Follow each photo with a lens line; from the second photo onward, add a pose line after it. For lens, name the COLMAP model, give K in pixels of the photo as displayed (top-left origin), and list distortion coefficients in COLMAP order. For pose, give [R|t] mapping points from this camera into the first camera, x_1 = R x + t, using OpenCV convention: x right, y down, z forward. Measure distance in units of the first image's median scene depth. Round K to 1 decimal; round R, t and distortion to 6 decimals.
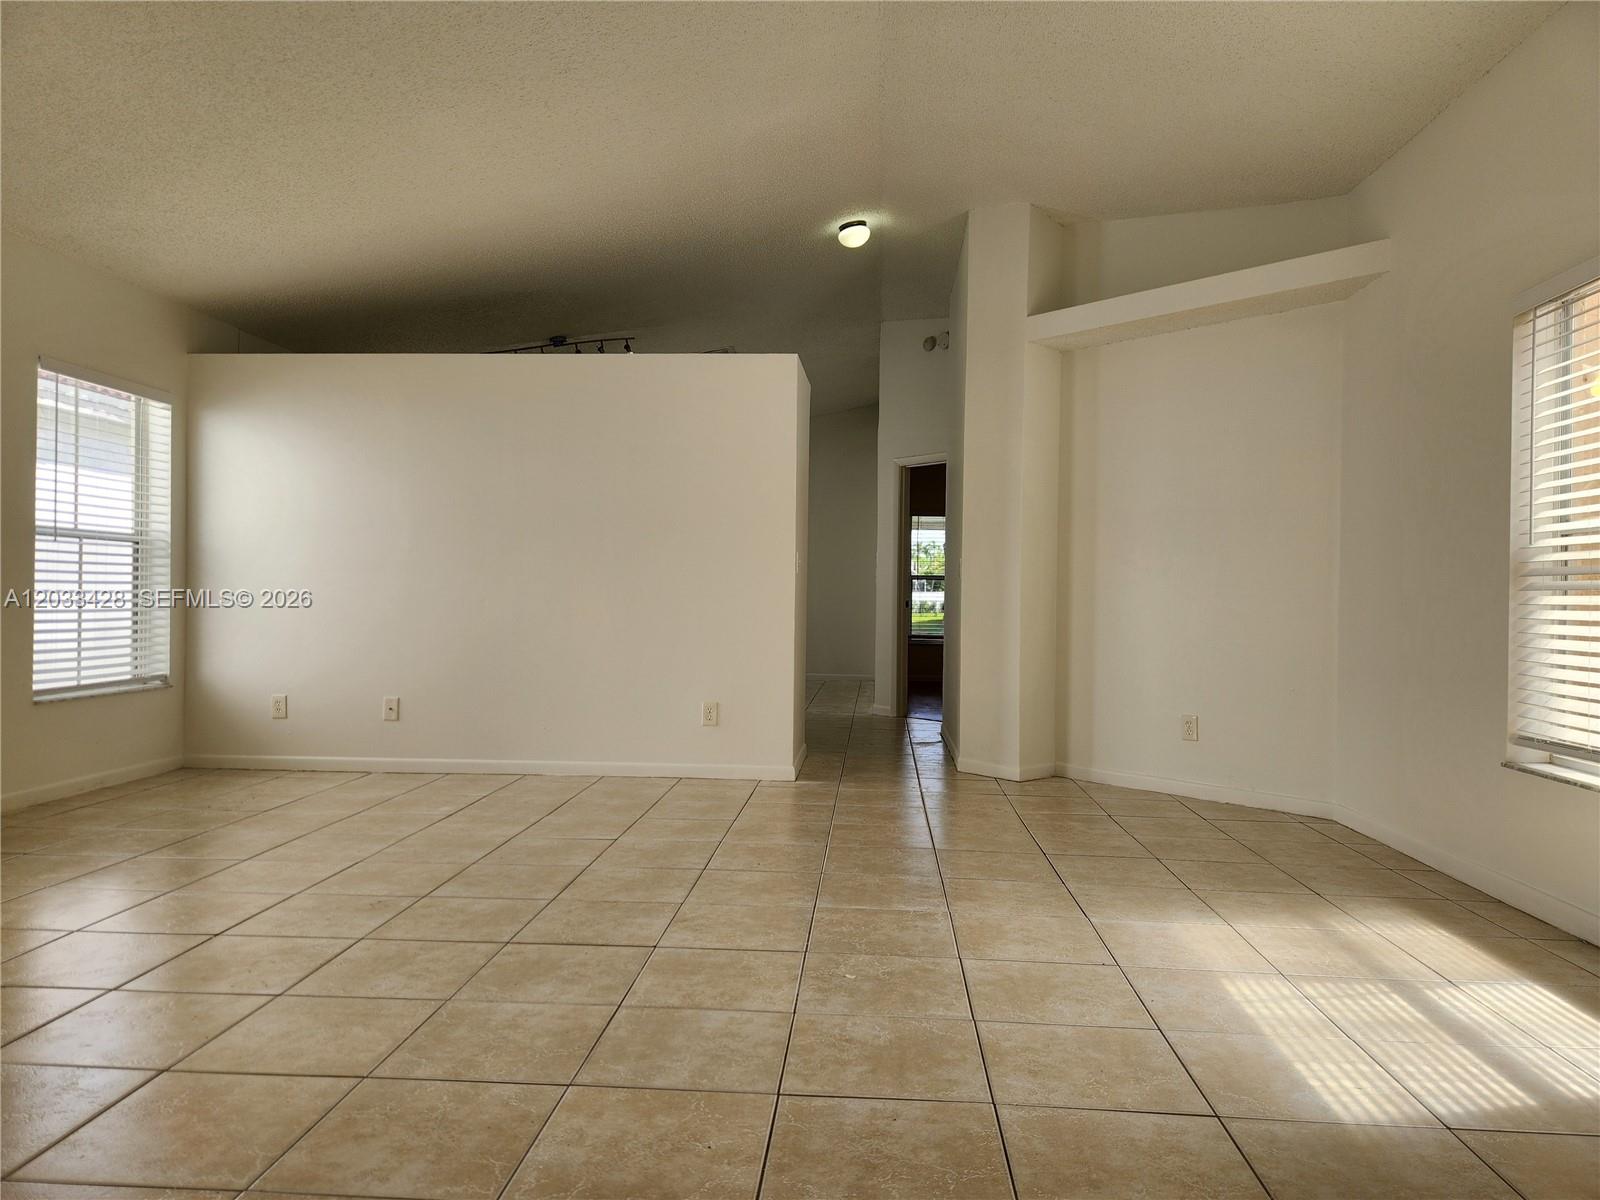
lens RADIAL K [[1092.9, 0, 793.8], [0, 1092.9, 592.0], [0, 0, 1]] dist [0.063398, -0.052550]
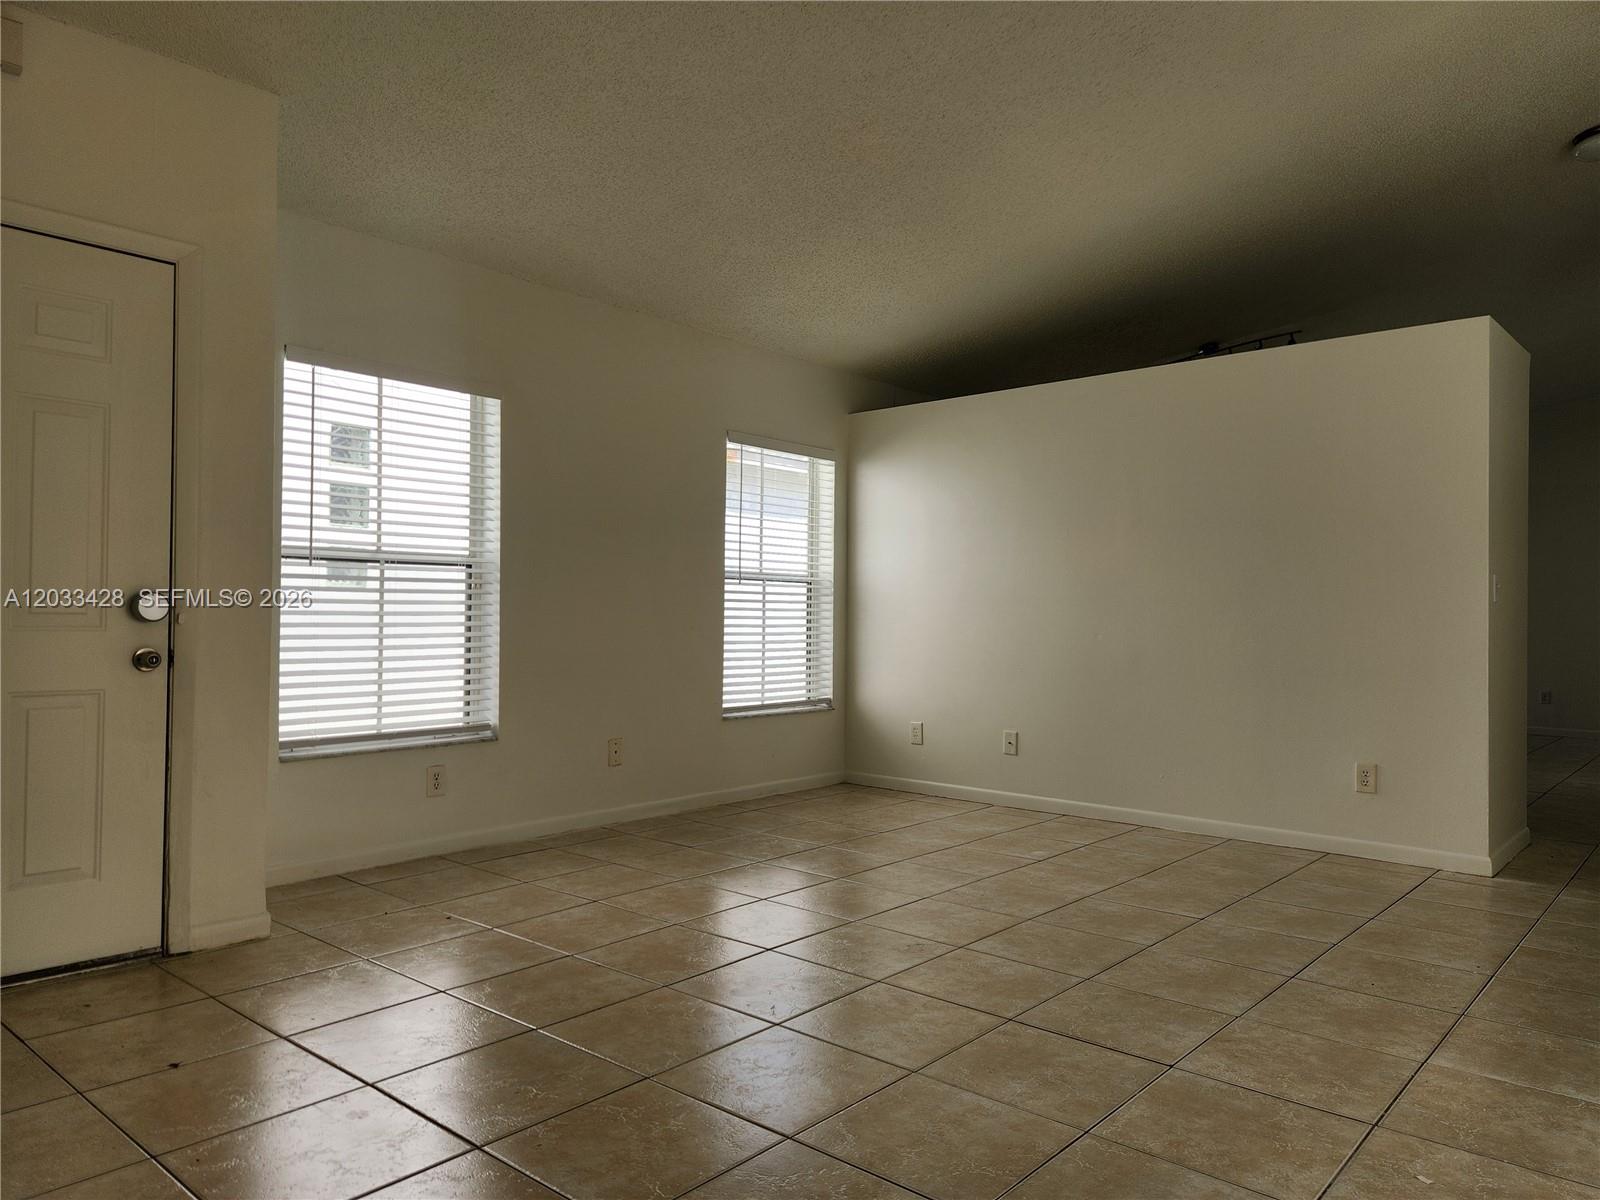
lens RADIAL K [[1092.9, 0, 791.0], [0, 1092.9, 597.4], [0, 0, 1]] dist [0.063398, -0.052550]
pose [[0.799381, -0.012511, -0.600694, 0.108820], [0.000261, 0.999790, -0.020476, -0.008826], [0.600824, 0.016211, 0.799217, 0.115857]]
